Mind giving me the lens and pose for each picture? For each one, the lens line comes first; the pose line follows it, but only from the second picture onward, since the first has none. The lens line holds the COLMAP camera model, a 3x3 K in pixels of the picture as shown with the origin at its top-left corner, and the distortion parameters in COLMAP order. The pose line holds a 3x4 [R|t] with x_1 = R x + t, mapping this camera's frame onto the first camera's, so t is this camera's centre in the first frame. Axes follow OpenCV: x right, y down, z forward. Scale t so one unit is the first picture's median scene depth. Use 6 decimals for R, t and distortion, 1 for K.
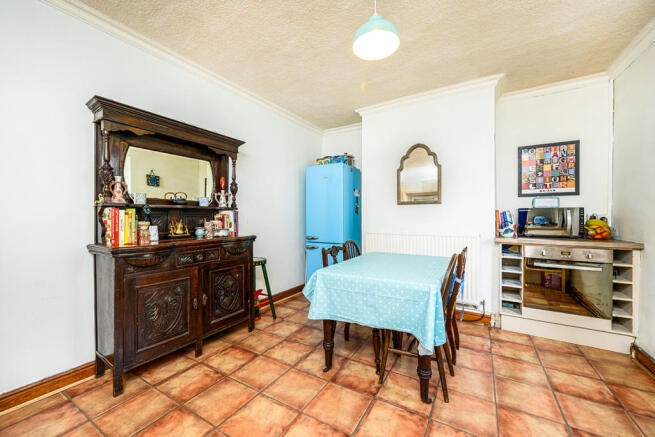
lens RADIAL K [[258.3, 0, 327.9], [0, 258.3, 215.2], [0, 0, 1]] dist [0.004517, 0.000130]
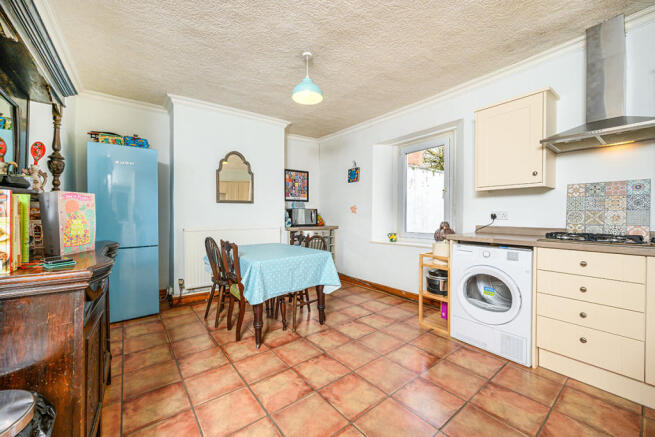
lens RADIAL K [[258.3, 0, 329.5], [0, 258.3, 217.0], [0, 0, 1]] dist [0.004517, 0.000130]
pose [[0.364230, -0.010804, 0.931246, -0.661511], [-0.002651, 0.999917, 0.012638, 0.004487], [-0.931305, -0.007072, 0.364171, 0.201916]]
